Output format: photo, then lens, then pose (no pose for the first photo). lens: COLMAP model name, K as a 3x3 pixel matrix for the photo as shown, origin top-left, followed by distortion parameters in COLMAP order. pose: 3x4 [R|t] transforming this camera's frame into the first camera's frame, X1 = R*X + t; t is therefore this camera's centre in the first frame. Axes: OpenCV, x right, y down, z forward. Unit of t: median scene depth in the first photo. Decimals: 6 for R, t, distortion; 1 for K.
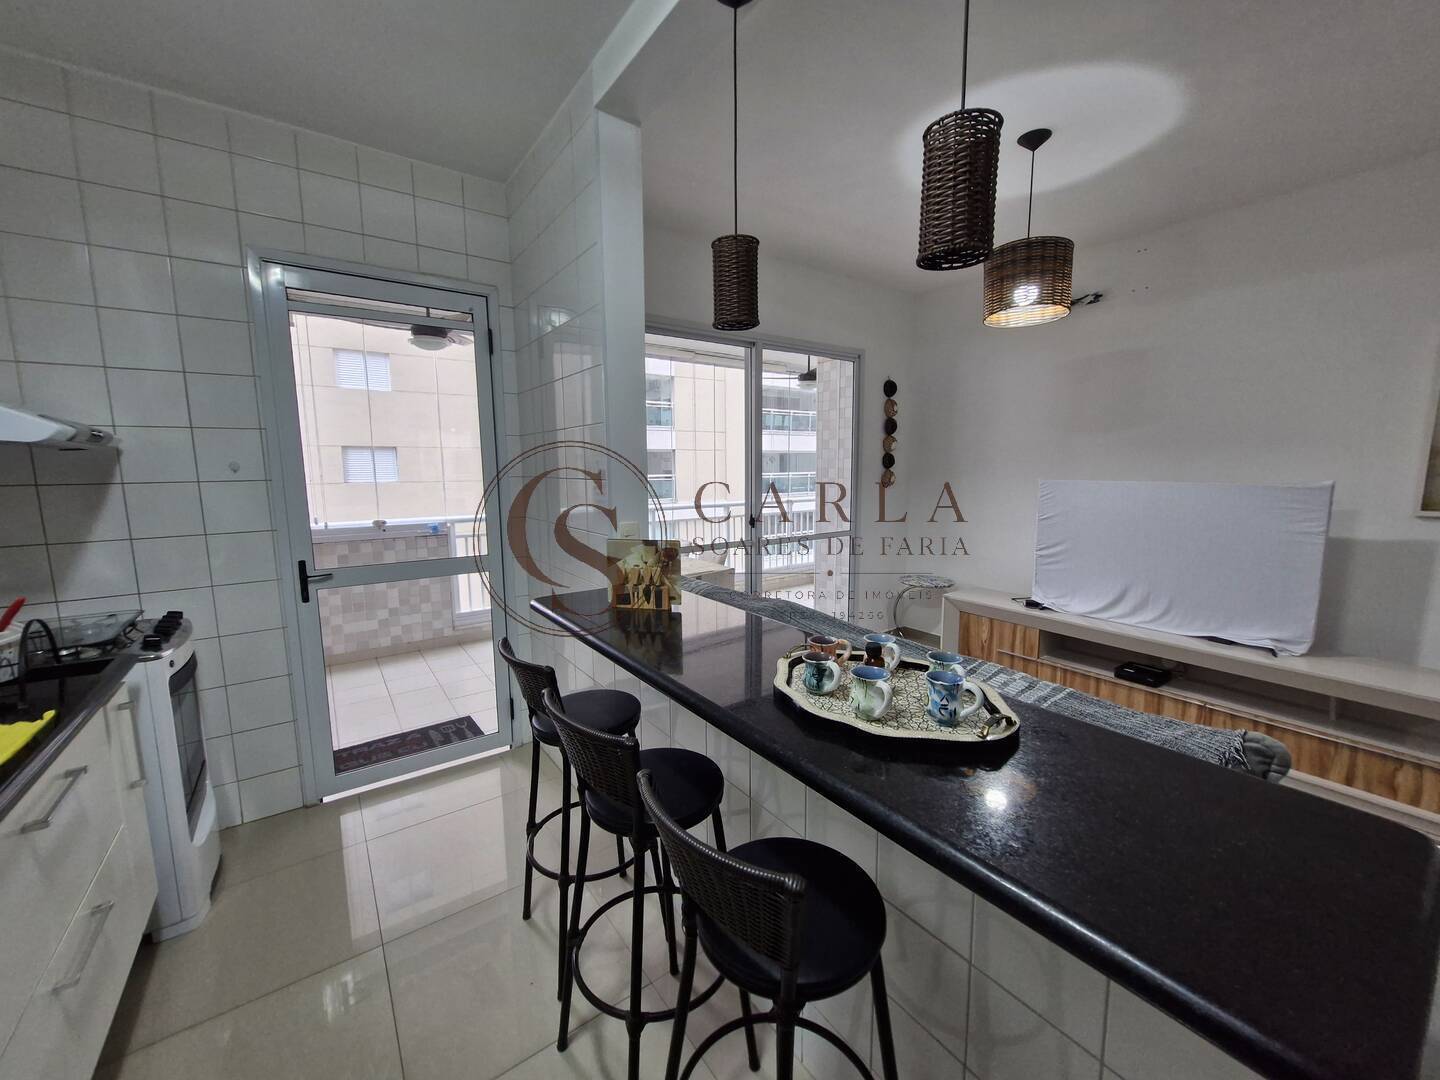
lens RADIAL K [[570.6, 0, 717.4], [0, 570.6, 539.7], [0, 0, 1]] dist [0.001581, 0.000505]
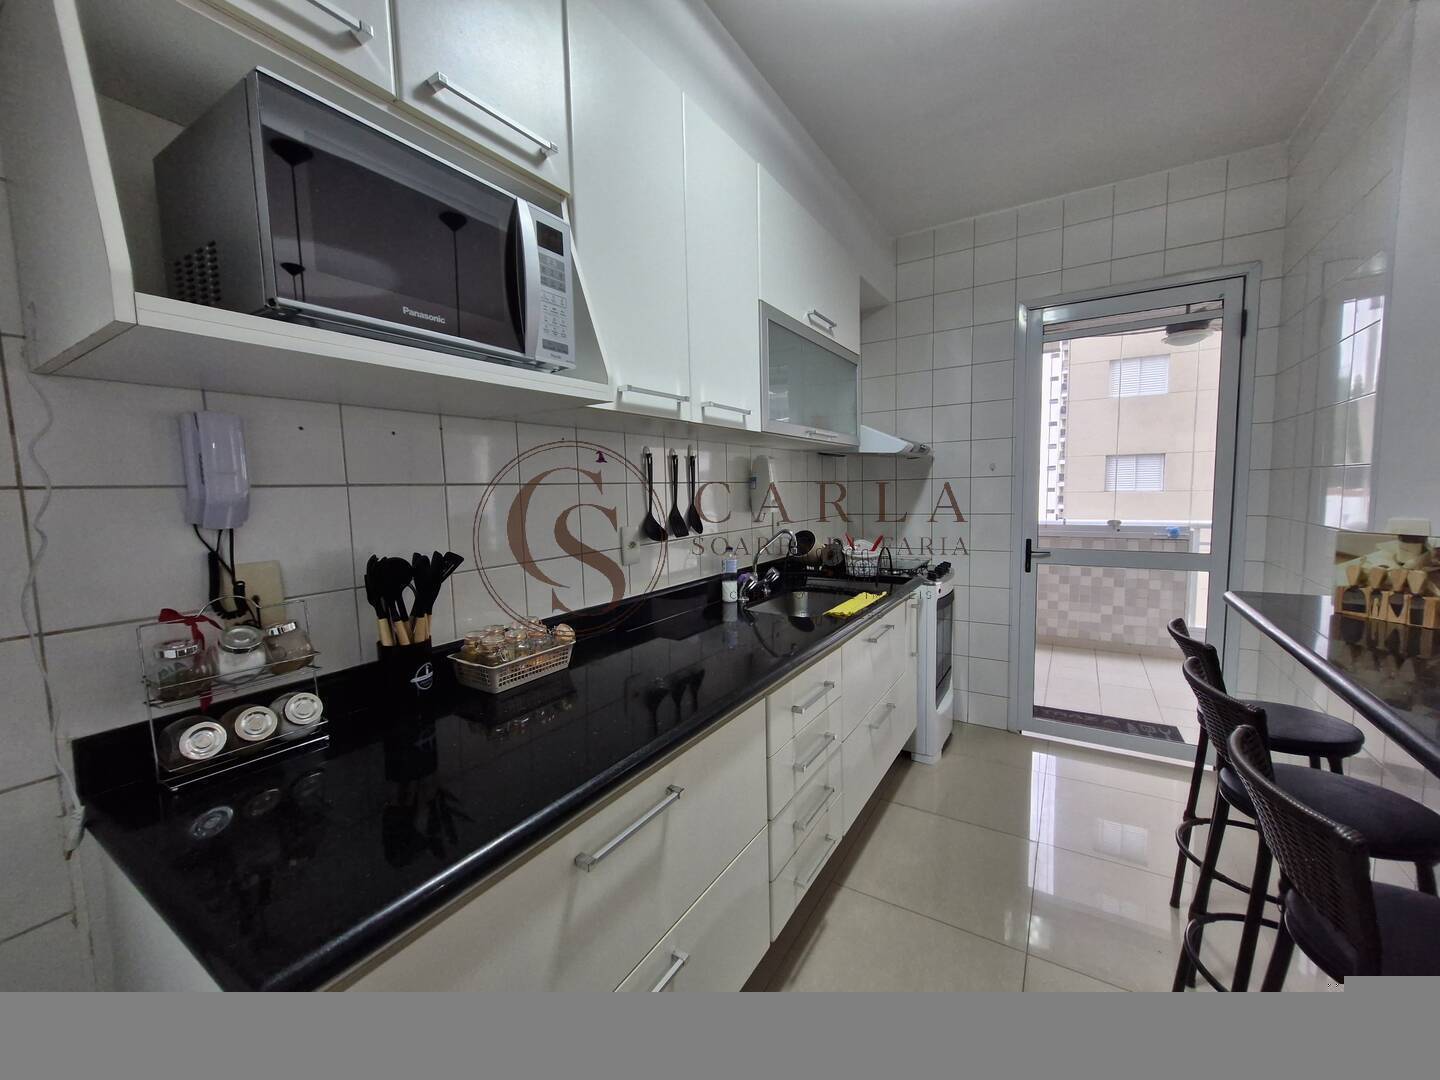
lens RADIAL K [[570.6, 0, 719.0], [0, 570.6, 542.0], [0, 0, 1]] dist [0.001581, 0.000505]
pose [[0.383988, 0.085137, -0.919405, 0.156356], [-0.098742, 0.993816, 0.050788, 0.041291], [0.918043, 0.071282, 0.390020, -0.113973]]
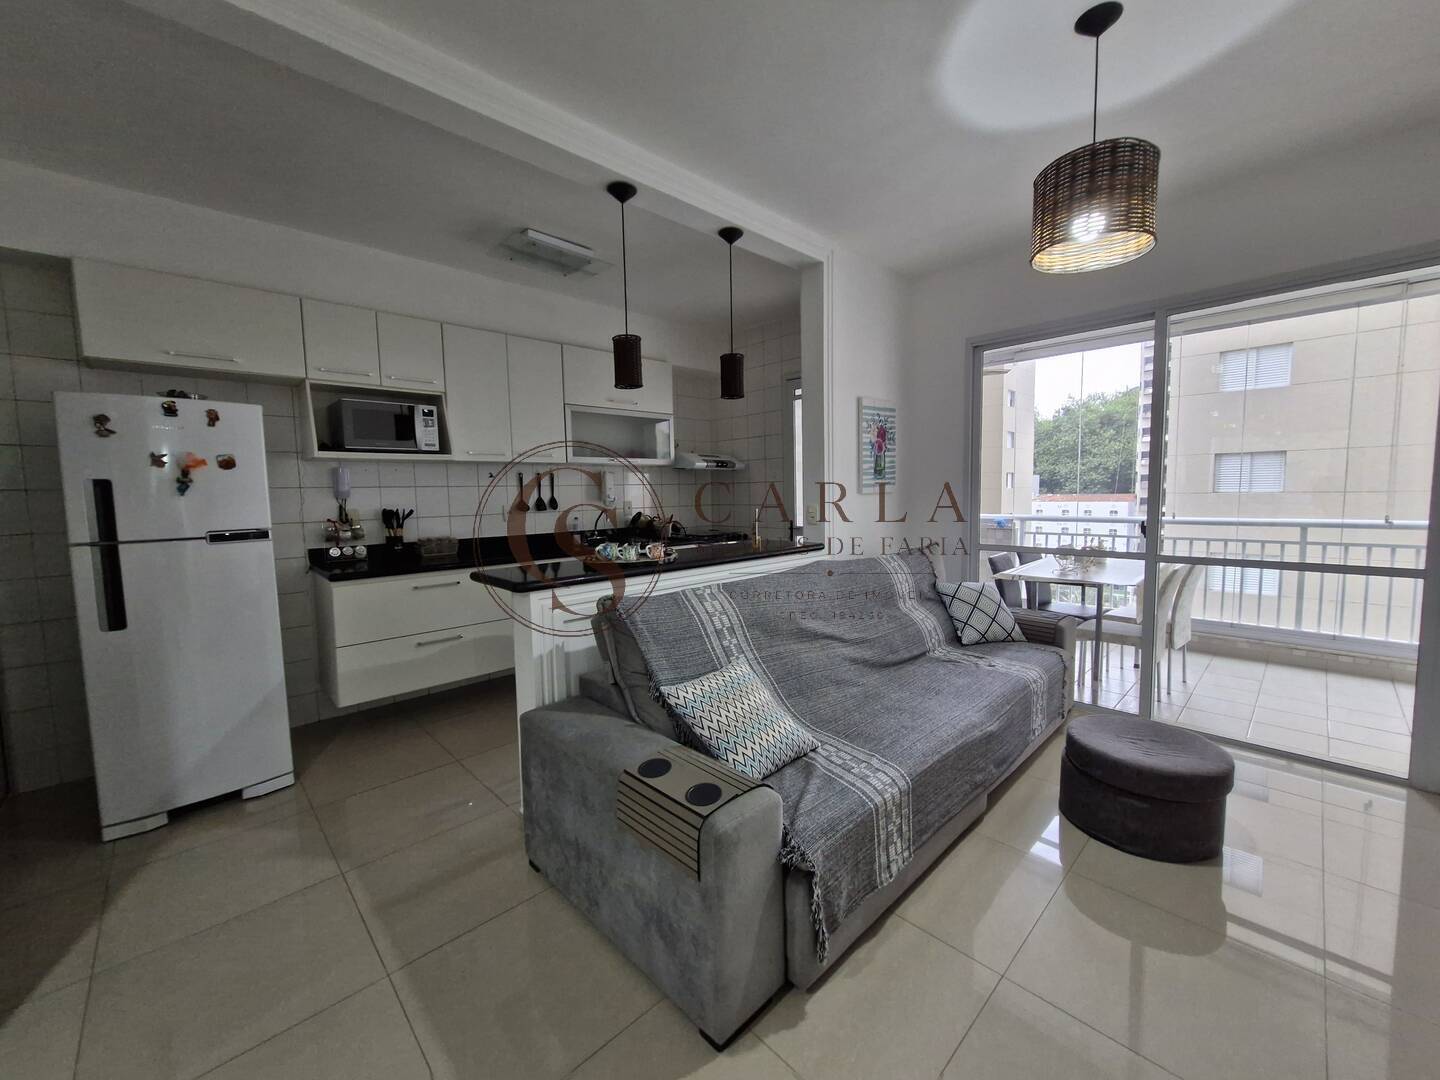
lens RADIAL K [[570.6, 0, 721.6], [0, 570.6, 537.9], [0, 0, 1]] dist [0.001581, 0.000505]
pose [[0.148209, 0.087899, -0.985042, 1.121894], [-0.108404, 0.991484, 0.072163, -0.018342], [0.982997, 0.096087, 0.156475, 0.389358]]
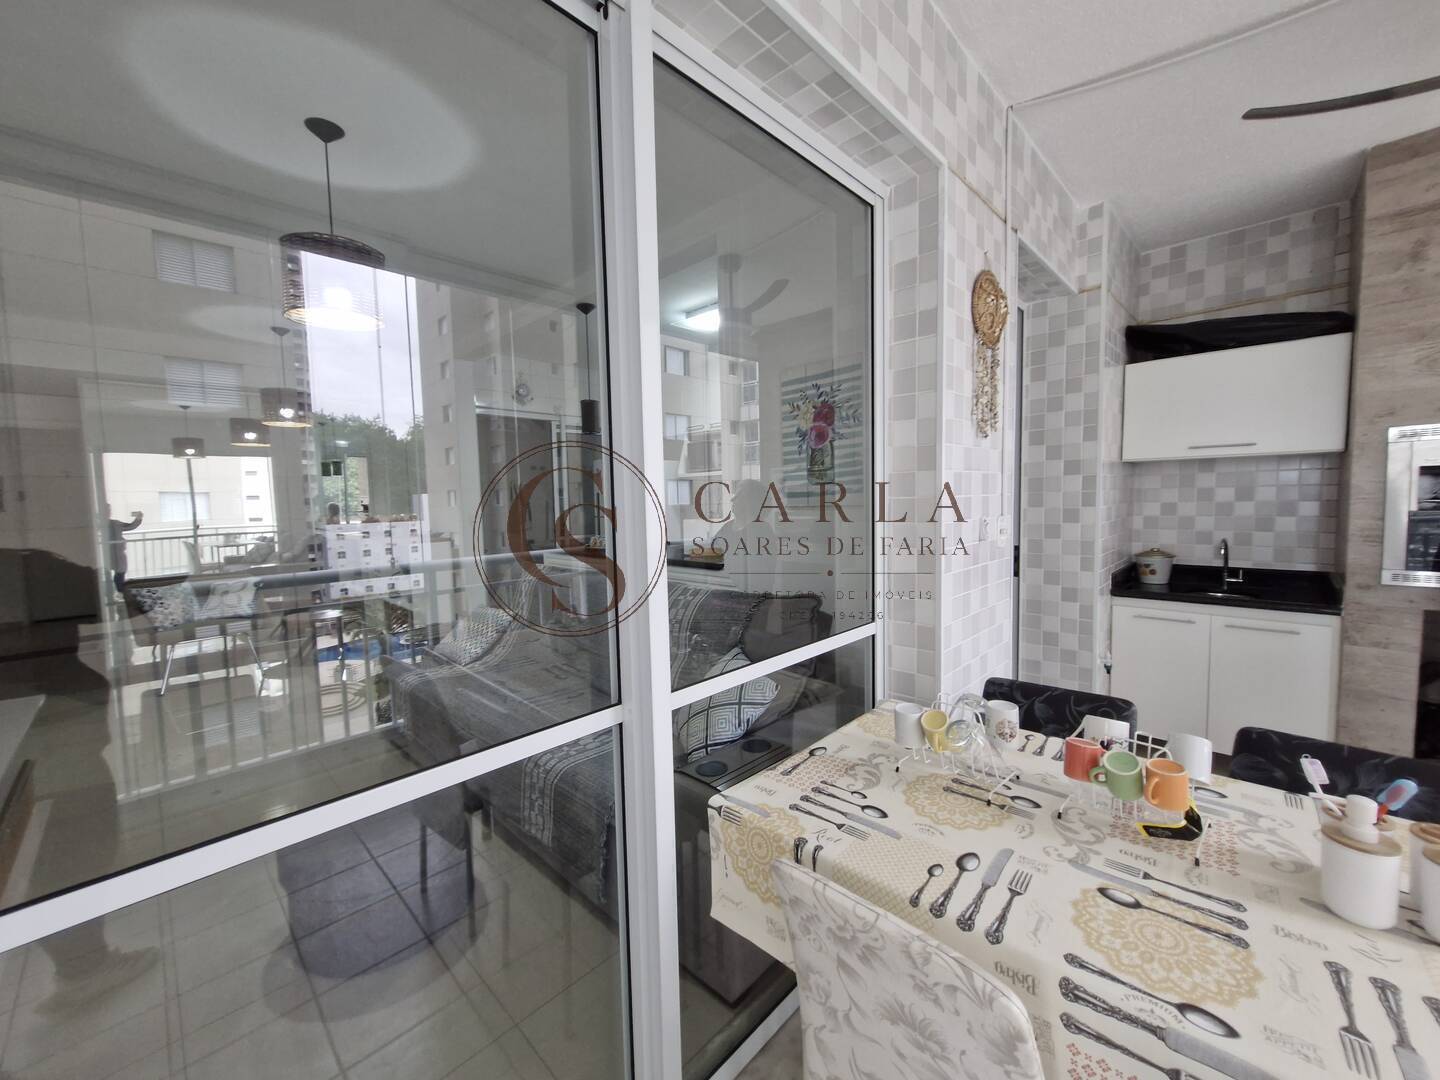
lens RADIAL K [[570.6, 0, 715.8], [0, 570.6, 537.9], [0, 0, 1]] dist [0.001581, 0.000505]
pose [[-0.983034, 0.043149, -0.178278, 0.111264], [0.007564, 0.980646, 0.195642, -0.199112], [0.183269, 0.190974, -0.964335, 1.845787]]
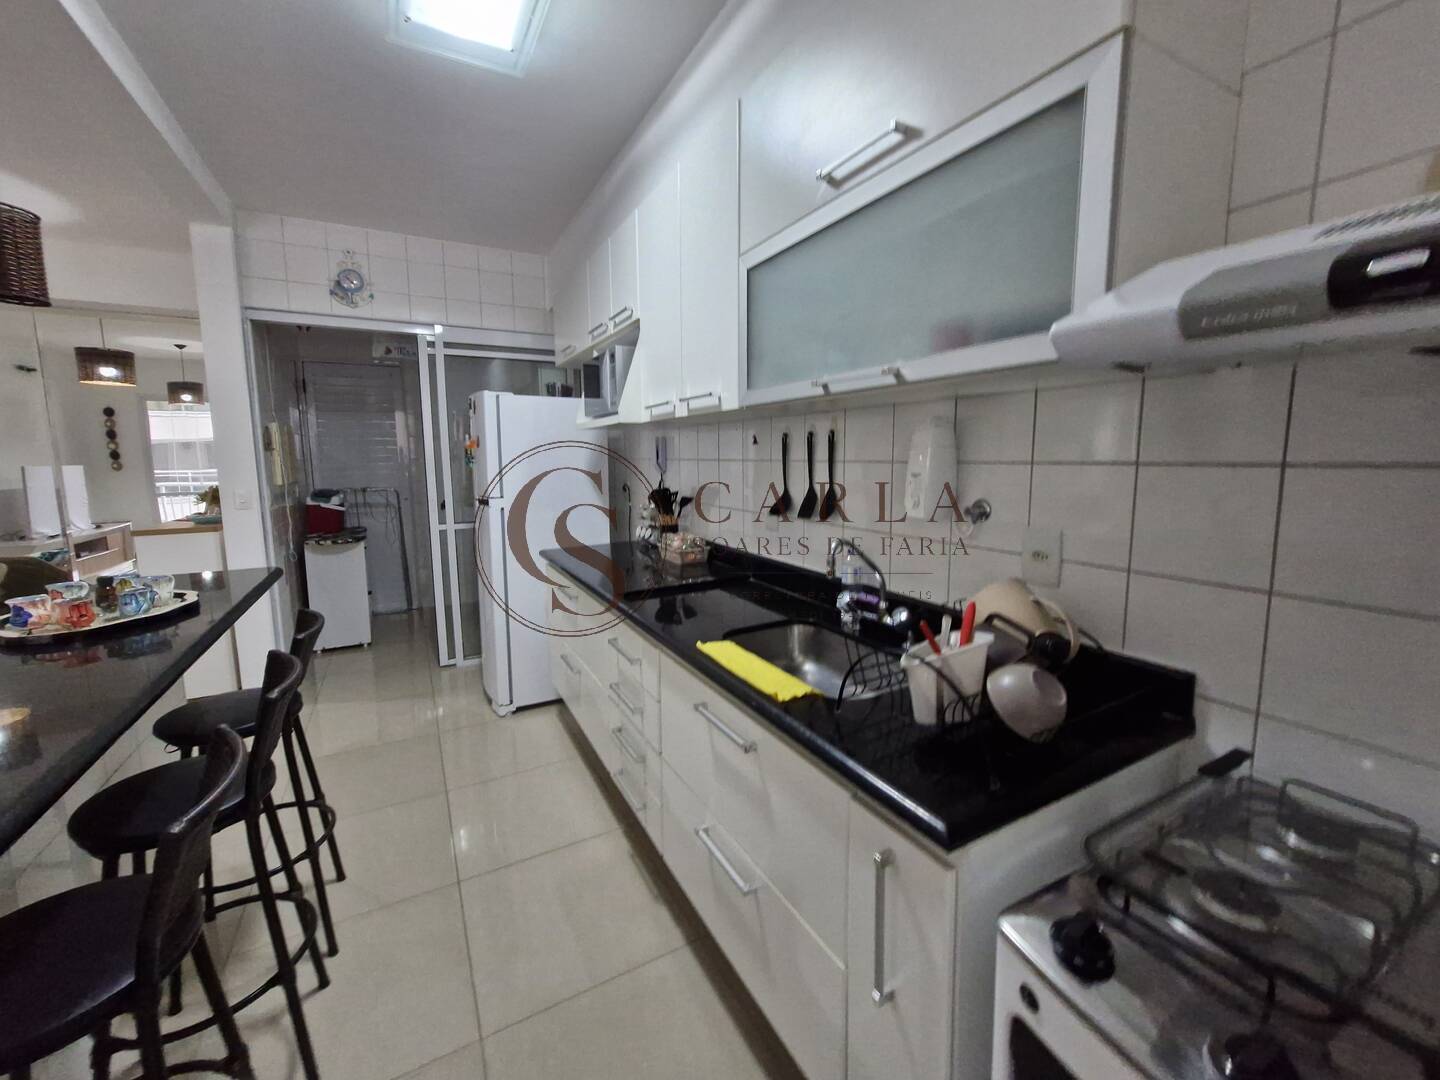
lens RADIAL K [[570.6, 0, 716.2], [0, 570.6, 526.9], [0, 0, 1]] dist [0.001581, 0.000505]
pose [[-0.992419, -0.002525, 0.122872, -0.532894], [0.028454, 0.967904, 0.249706, -0.093812], [-0.119558, 0.251309, -0.960494, 0.837065]]
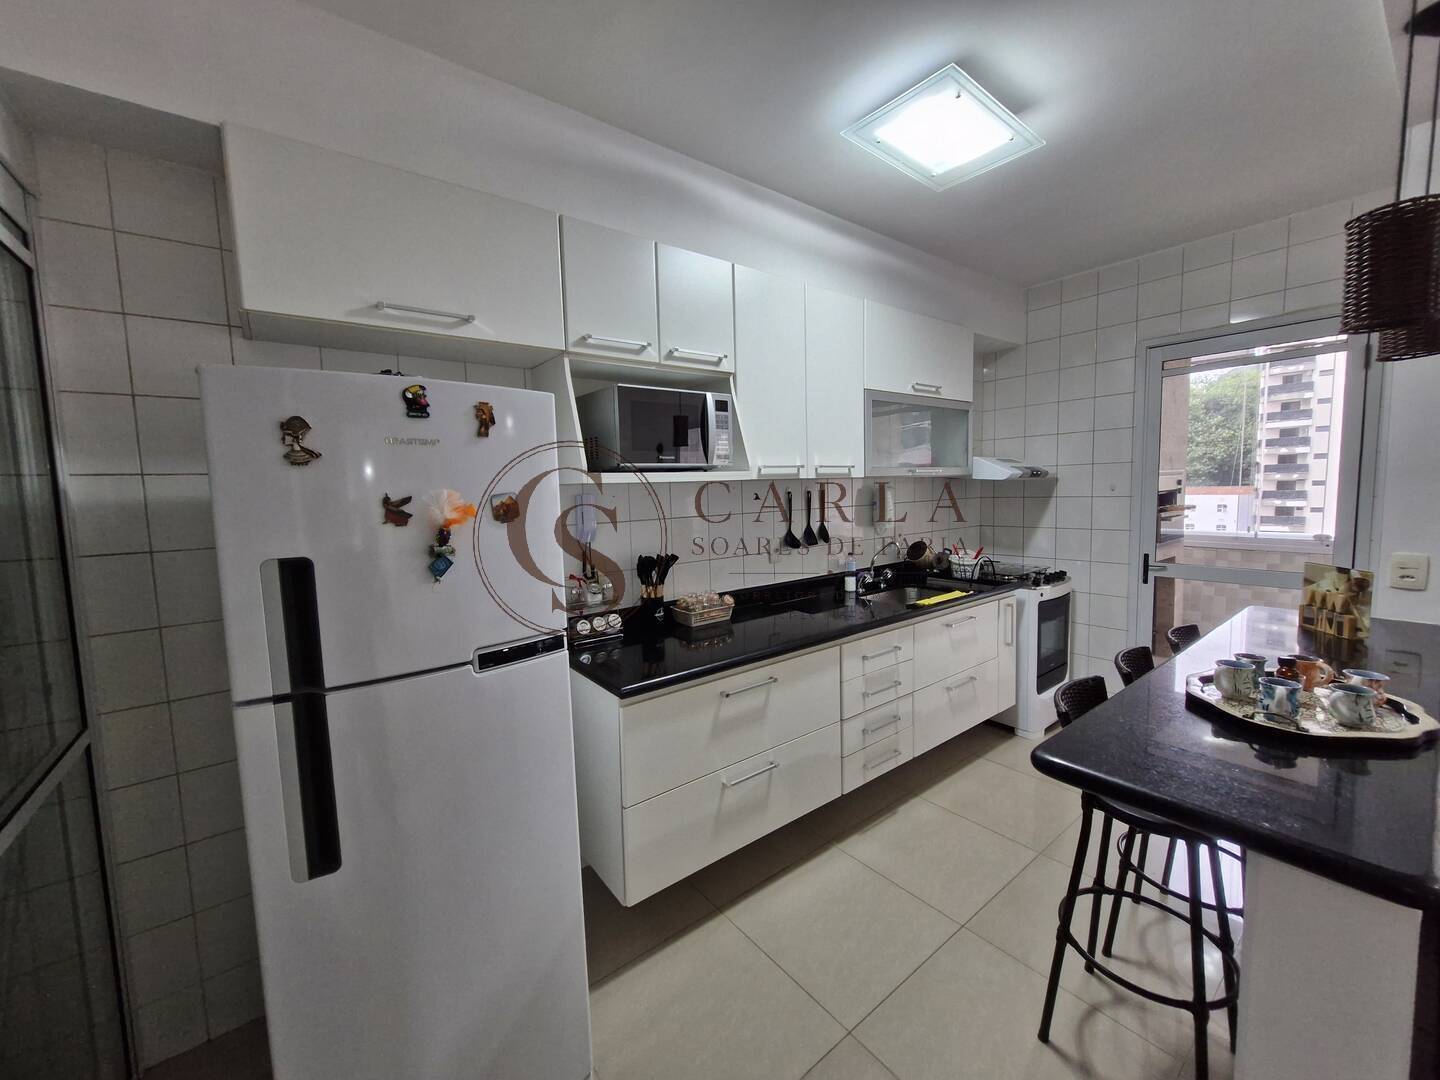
lens RADIAL K [[570.6, 0, 718.2], [0, 570.6, 540.6], [0, 0, 1]] dist [0.001581, 0.000505]
pose [[0.041027, 0.101256, -0.994014, 0.556432], [-0.101119, 0.990165, 0.096690, -0.022147], [0.994028, 0.096547, 0.050863, -0.109310]]
